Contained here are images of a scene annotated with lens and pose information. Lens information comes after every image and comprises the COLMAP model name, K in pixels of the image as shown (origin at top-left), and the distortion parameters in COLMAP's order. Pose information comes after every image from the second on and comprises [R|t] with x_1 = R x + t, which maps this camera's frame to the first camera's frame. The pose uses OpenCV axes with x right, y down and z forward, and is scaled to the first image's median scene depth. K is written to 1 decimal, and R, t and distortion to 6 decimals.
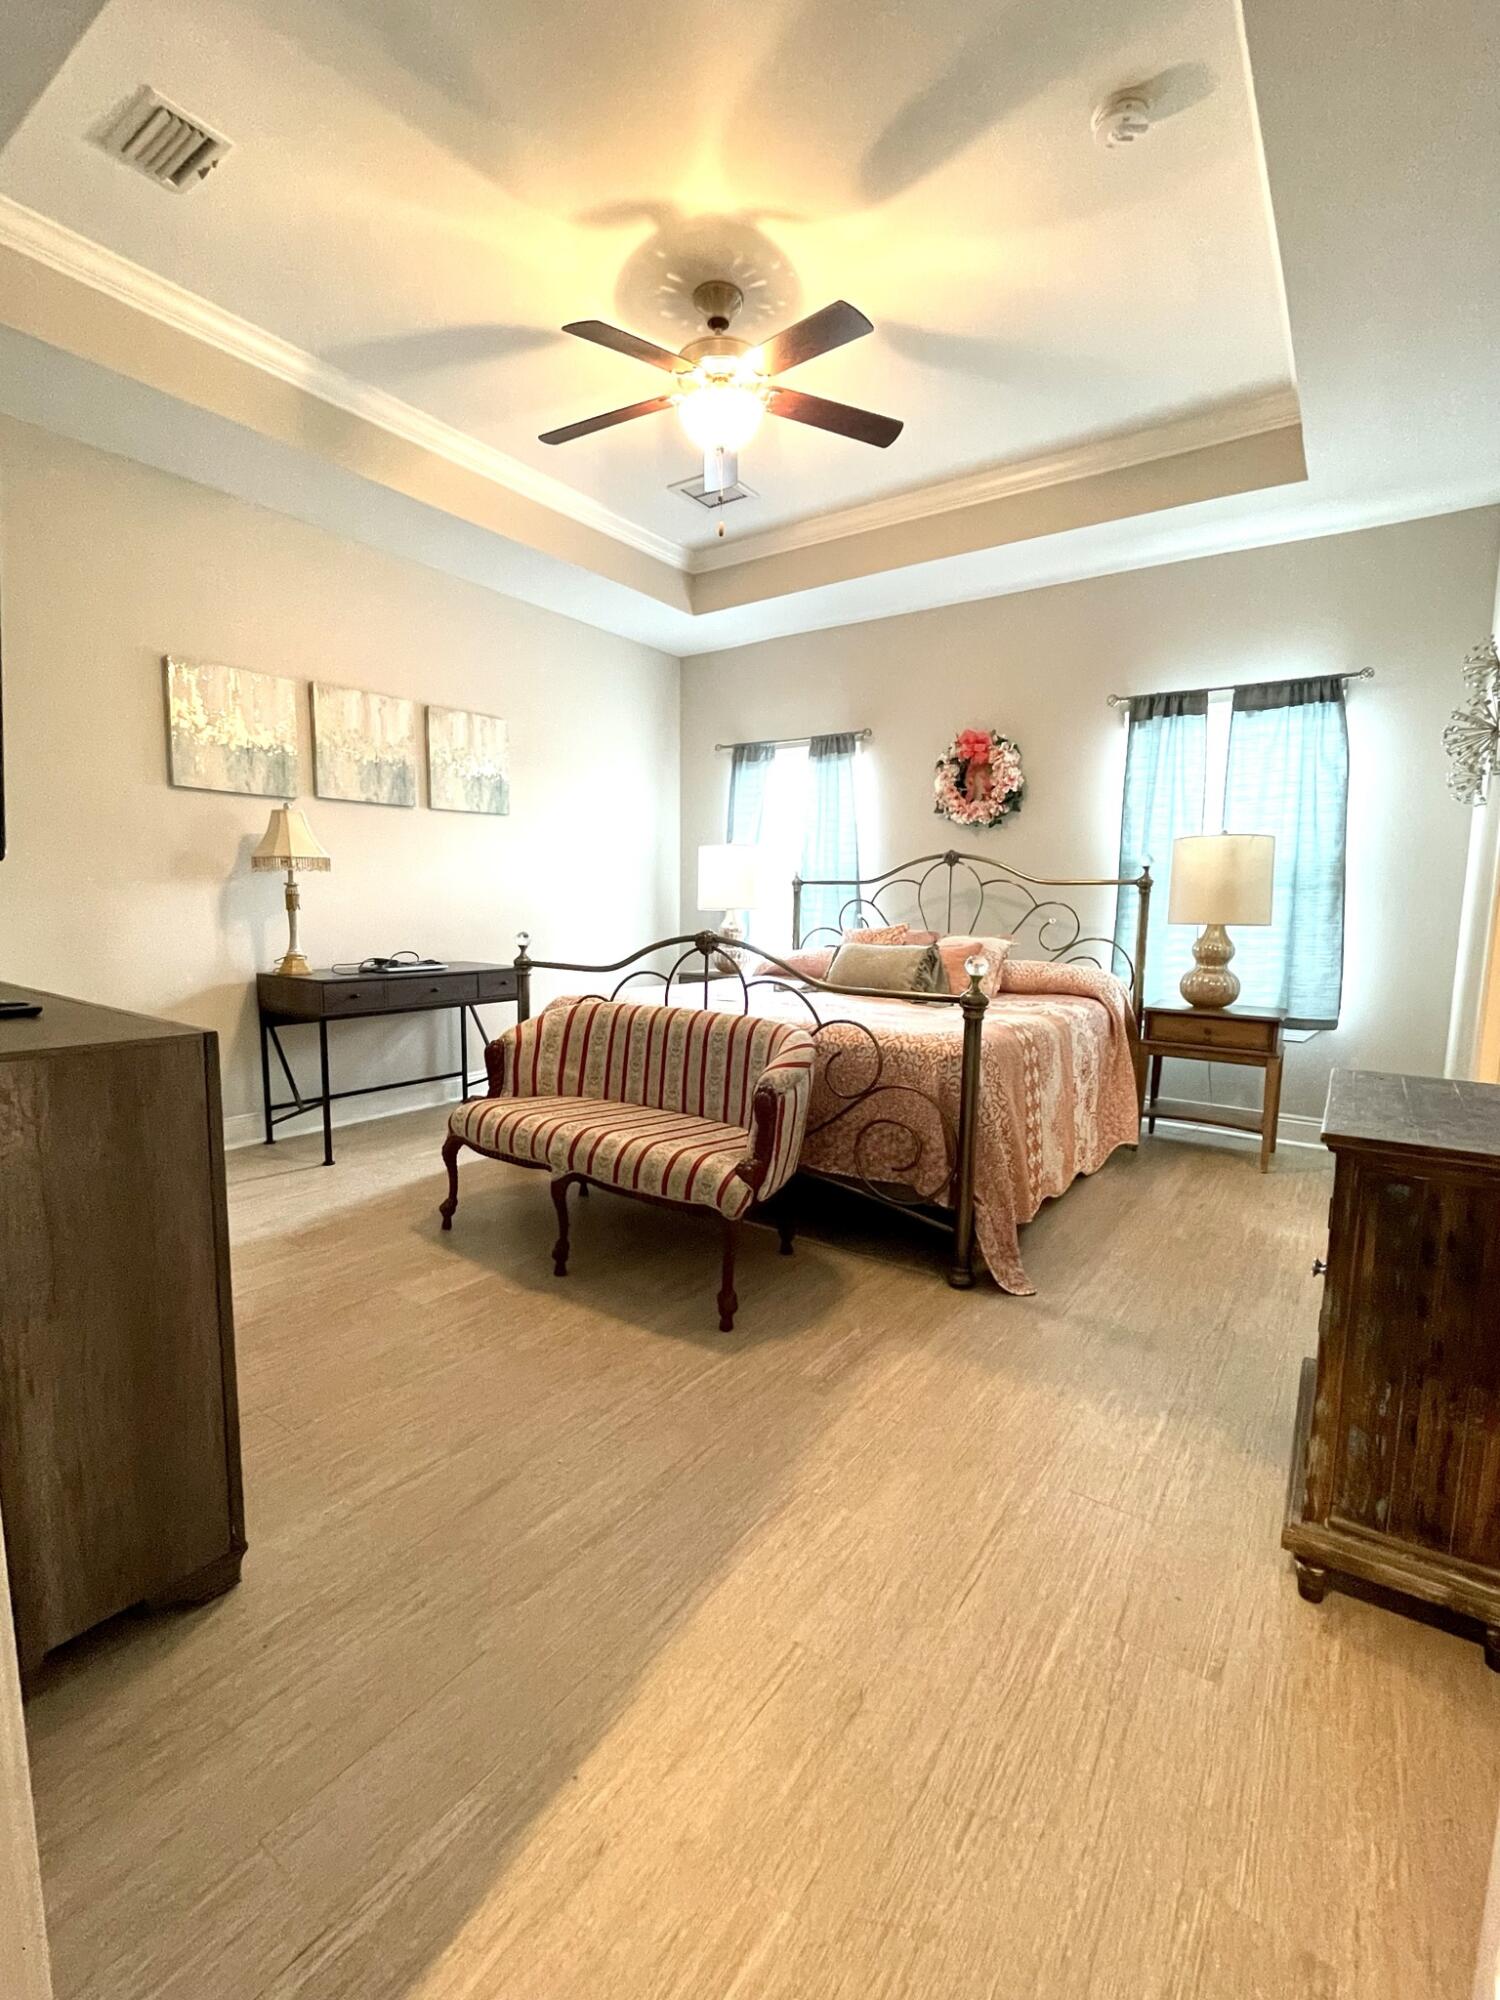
lens RADIAL K [[876.7, 0, 757.0], [0, 876.7, 1004.3], [0, 0, 1]] dist [0.000719, 0.000373]
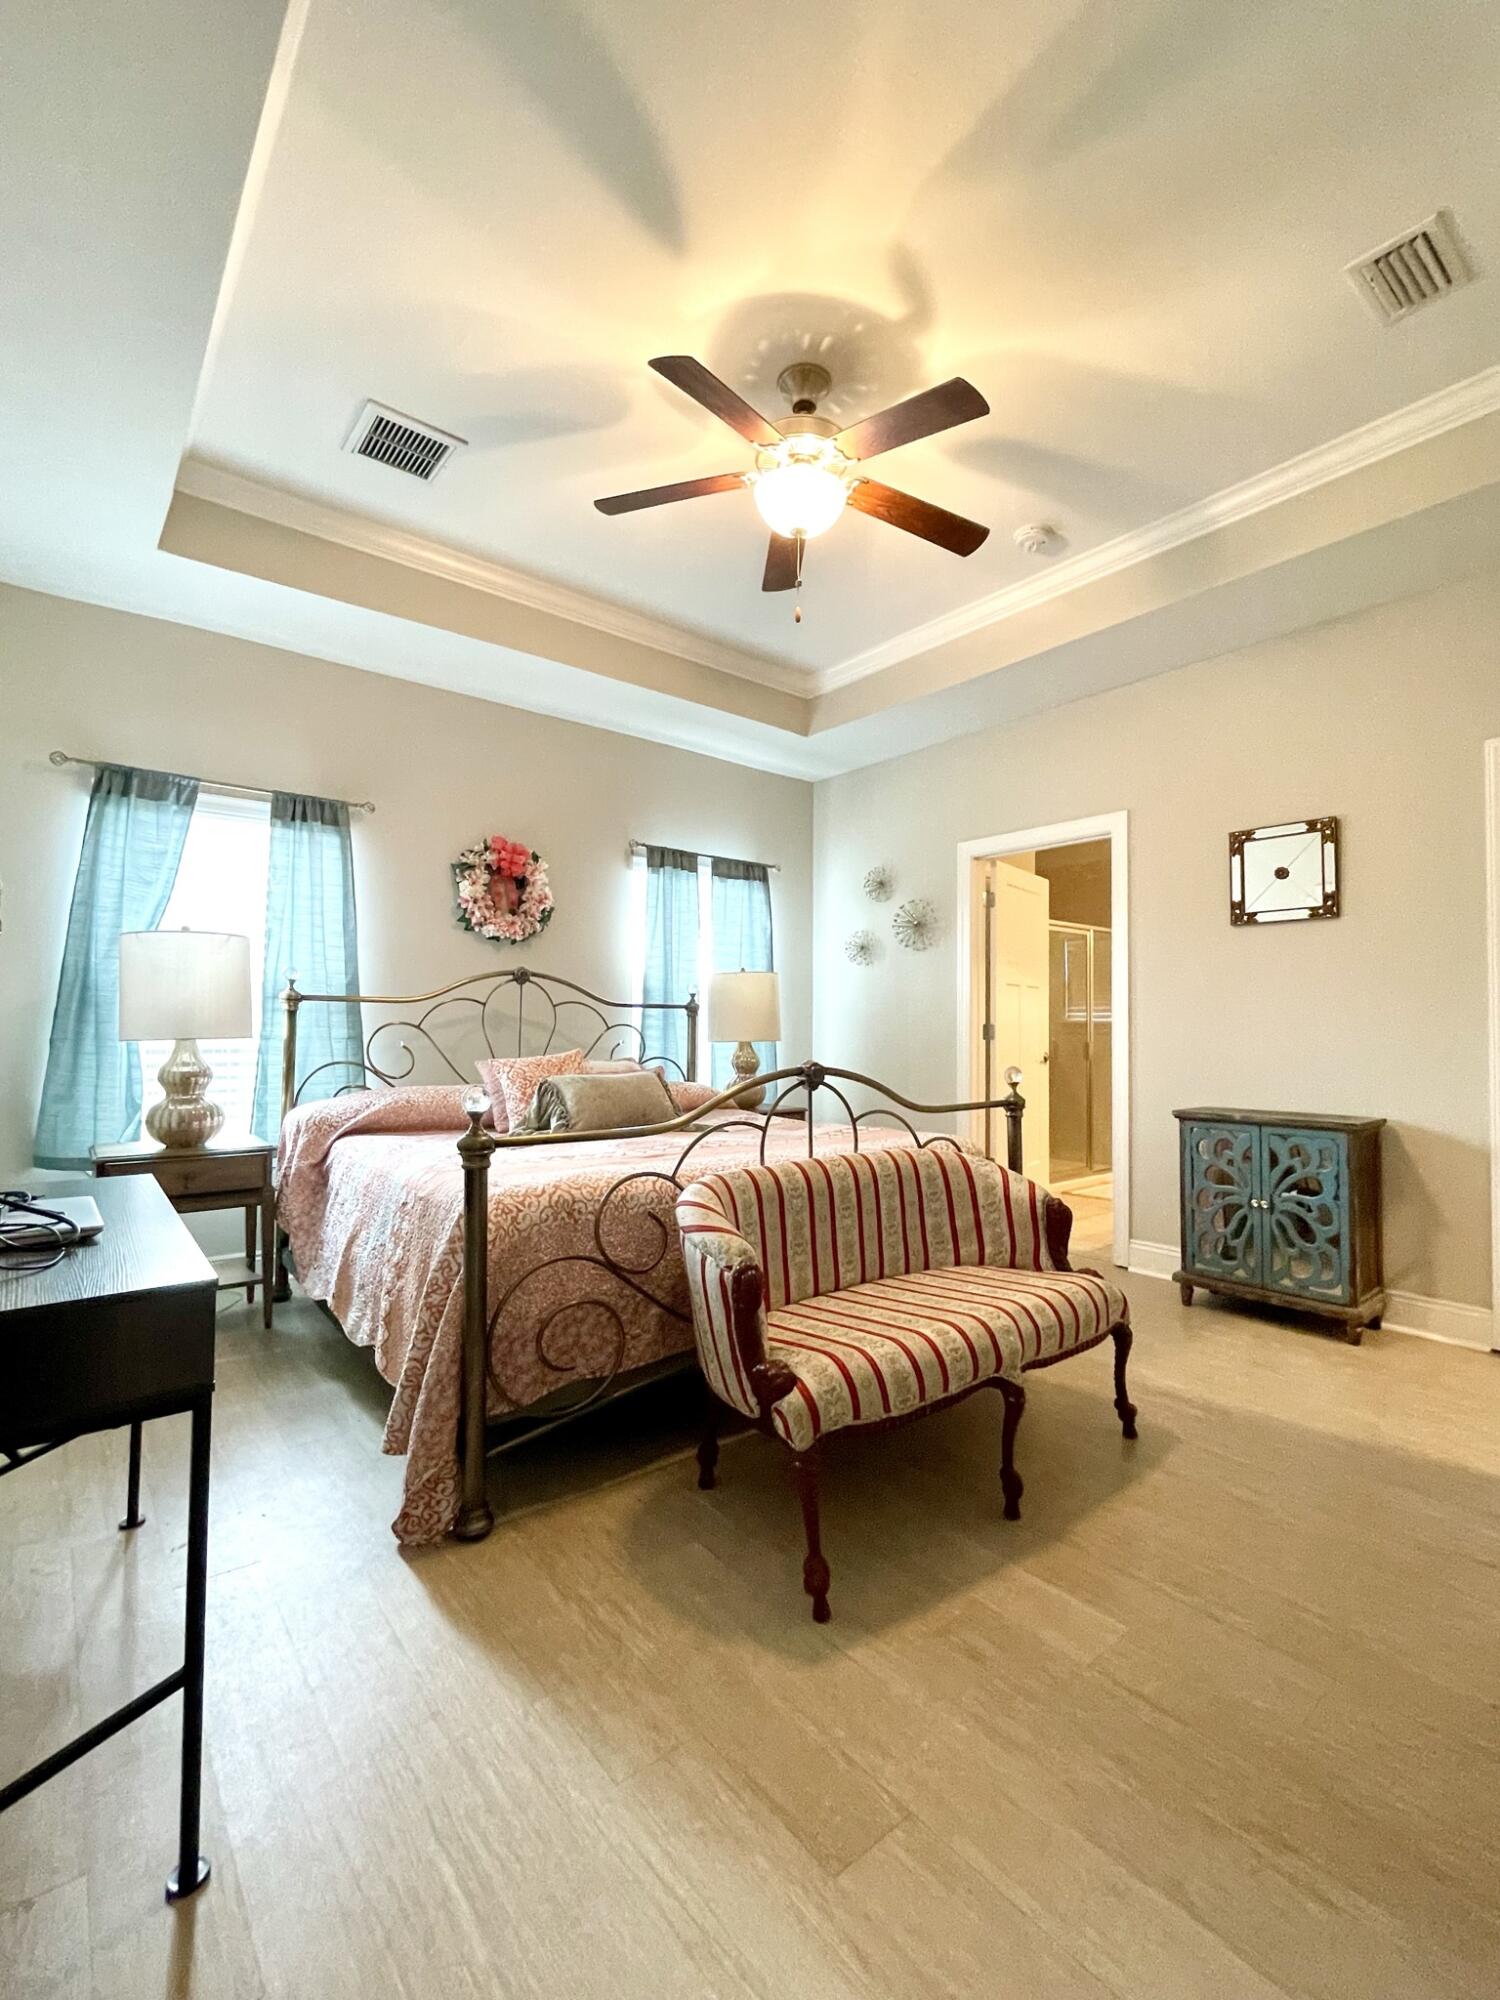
lens RADIAL K [[876.7, 0, 757.0], [0, 876.7, 1004.3], [0, 0, 1]] dist [0.000719, 0.000373]
pose [[0.267752, 0.015433, 0.963364, -0.674376], [0.114408, 0.992288, -0.047695, -0.079908], [-0.956671, 0.122987, 0.263922, 0.631477]]
